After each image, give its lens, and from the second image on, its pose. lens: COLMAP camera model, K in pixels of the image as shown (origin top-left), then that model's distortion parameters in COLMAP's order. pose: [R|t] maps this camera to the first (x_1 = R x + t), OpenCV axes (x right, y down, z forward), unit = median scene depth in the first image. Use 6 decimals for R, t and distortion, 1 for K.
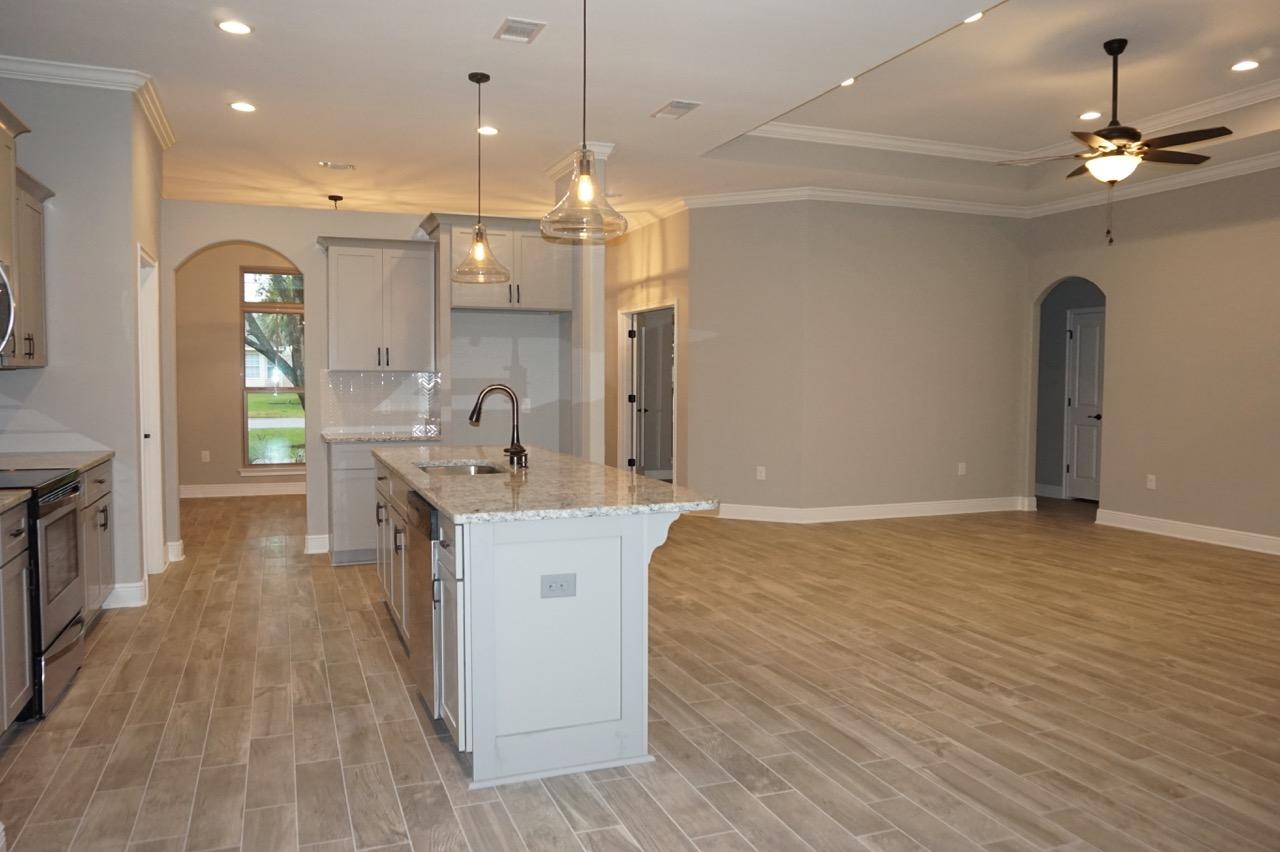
lens RADIAL K [[921.4, 0, 638.6], [0, 921.4, 421.7], [0, 0, 1]] dist [-0.027865, 0.008884]
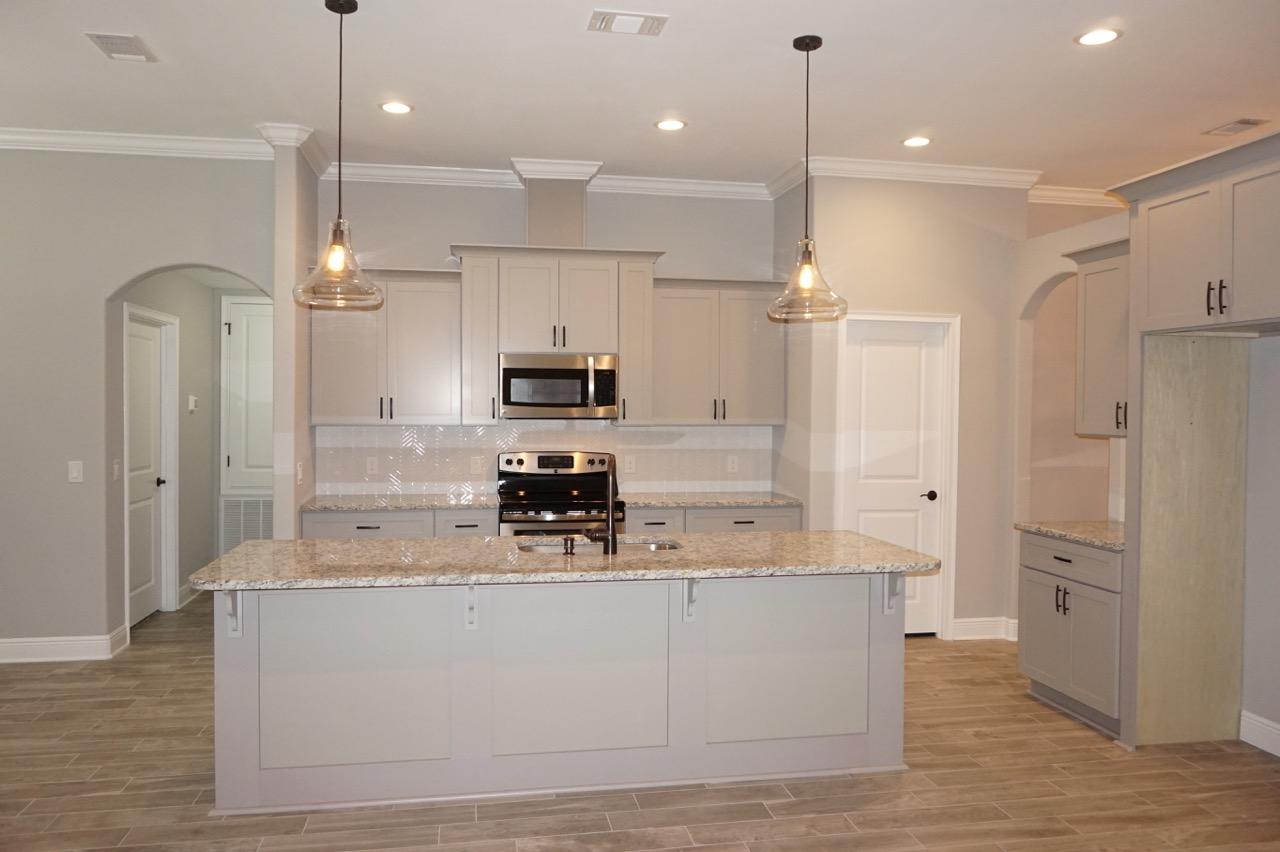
lens RADIAL K [[921.4, 0, 638.6], [0, 921.4, 421.7], [0, 0, 1]] dist [-0.027865, 0.008884]
pose [[-0.190735, 0.011076, -0.981579, 0.579848], [-0.060397, 0.997909, 0.022997, -0.079148], [0.979782, 0.063671, -0.189668, 1.026322]]
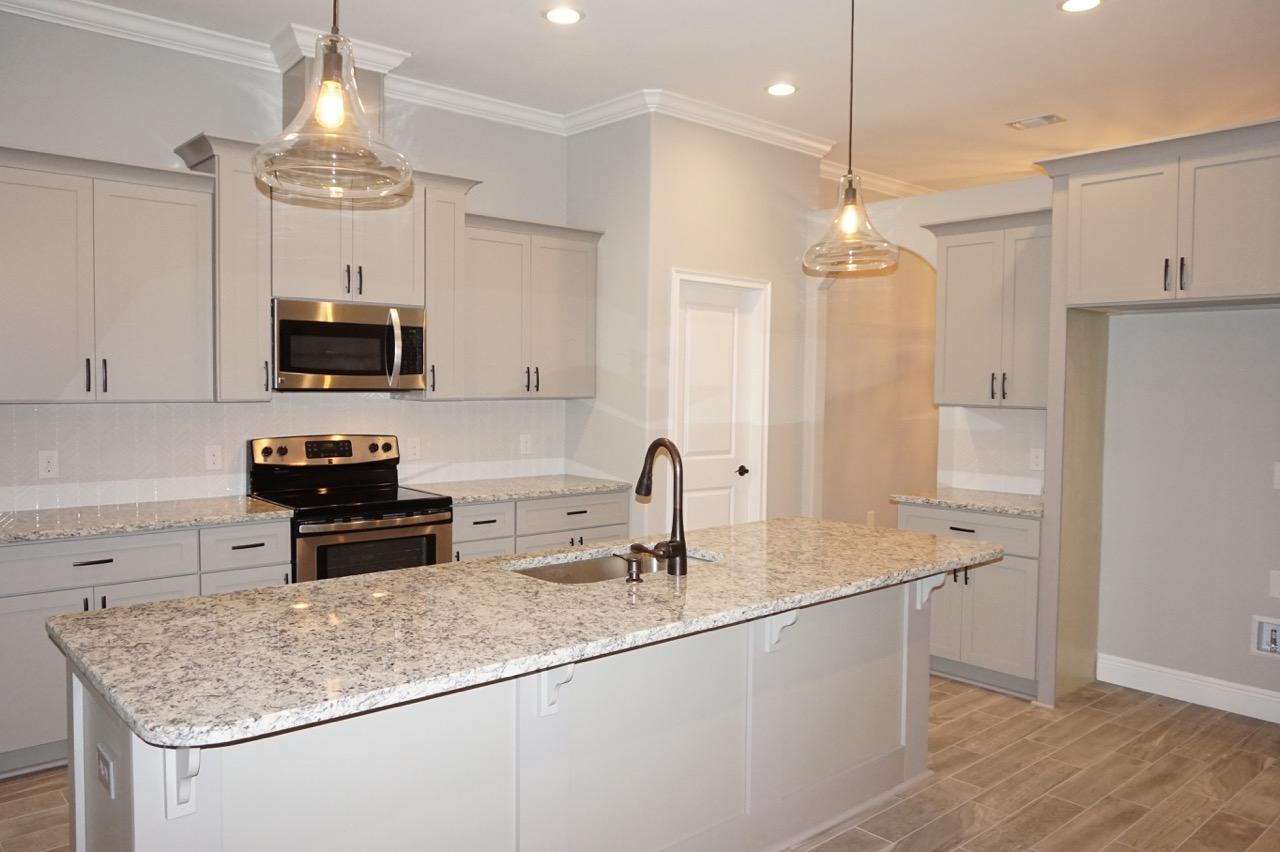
lens RADIAL K [[921.4, 0, 638.6], [0, 921.4, 421.7], [0, 0, 1]] dist [-0.027865, 0.008884]
pose [[0.340855, 0.038358, -0.939333, 0.363939], [-0.059189, 0.998061, 0.019278, -0.054300], [0.938251, 0.049027, 0.342465, 0.672149]]
